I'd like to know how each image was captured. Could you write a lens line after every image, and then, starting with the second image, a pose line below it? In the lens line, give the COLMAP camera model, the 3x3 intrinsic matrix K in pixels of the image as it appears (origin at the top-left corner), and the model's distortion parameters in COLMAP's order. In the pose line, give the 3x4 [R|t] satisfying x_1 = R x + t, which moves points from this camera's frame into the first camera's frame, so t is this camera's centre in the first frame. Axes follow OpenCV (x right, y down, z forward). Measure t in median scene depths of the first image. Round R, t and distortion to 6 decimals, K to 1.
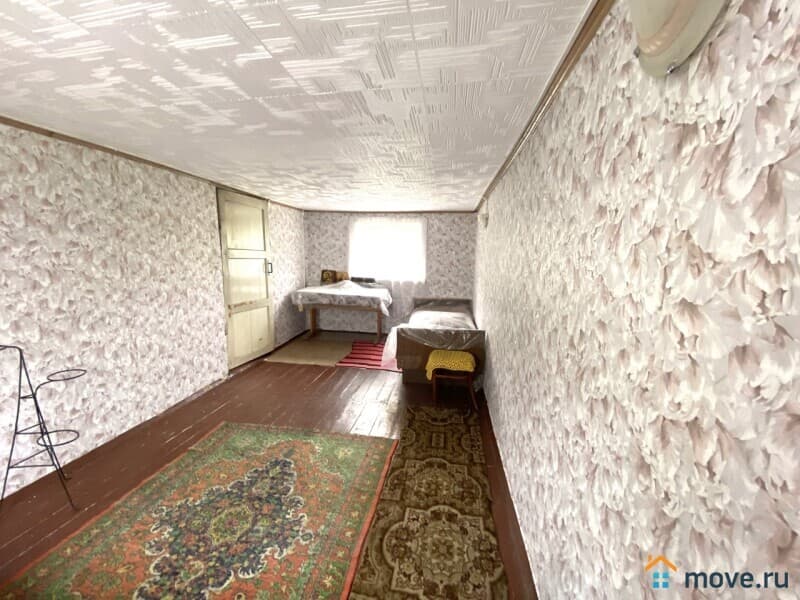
lens RADIAL K [[323.6, 0, 398.1], [0, 323.6, 298.6], [0, 0, 1]] dist [0.019044, -0.018779]
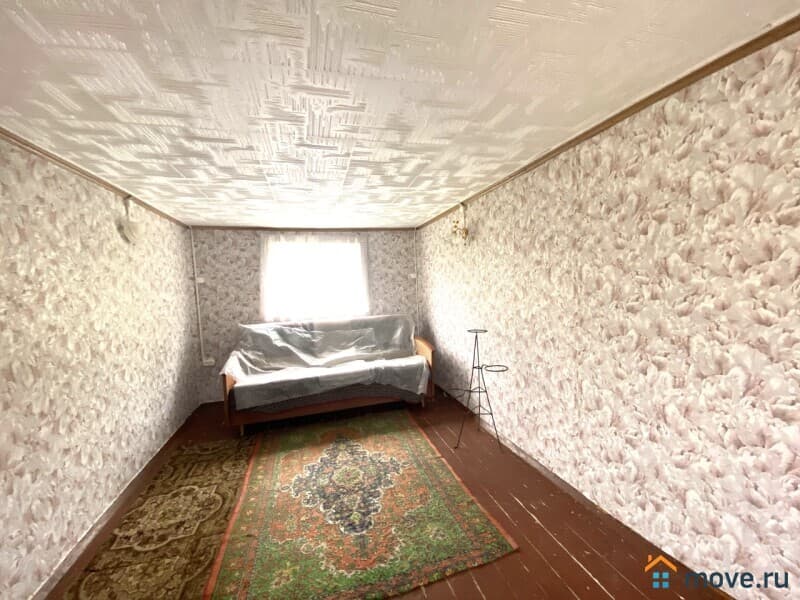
lens RADIAL K [[323.6, 0, 398.1], [0, 323.6, 298.6], [0, 0, 1]] dist [0.019044, -0.018779]
pose [[-0.910608, 0.043694, -0.410955, -0.132795], [-0.021075, 0.988192, 0.151767, -0.187889], [0.412733, 0.146861, -0.898934, 1.641050]]
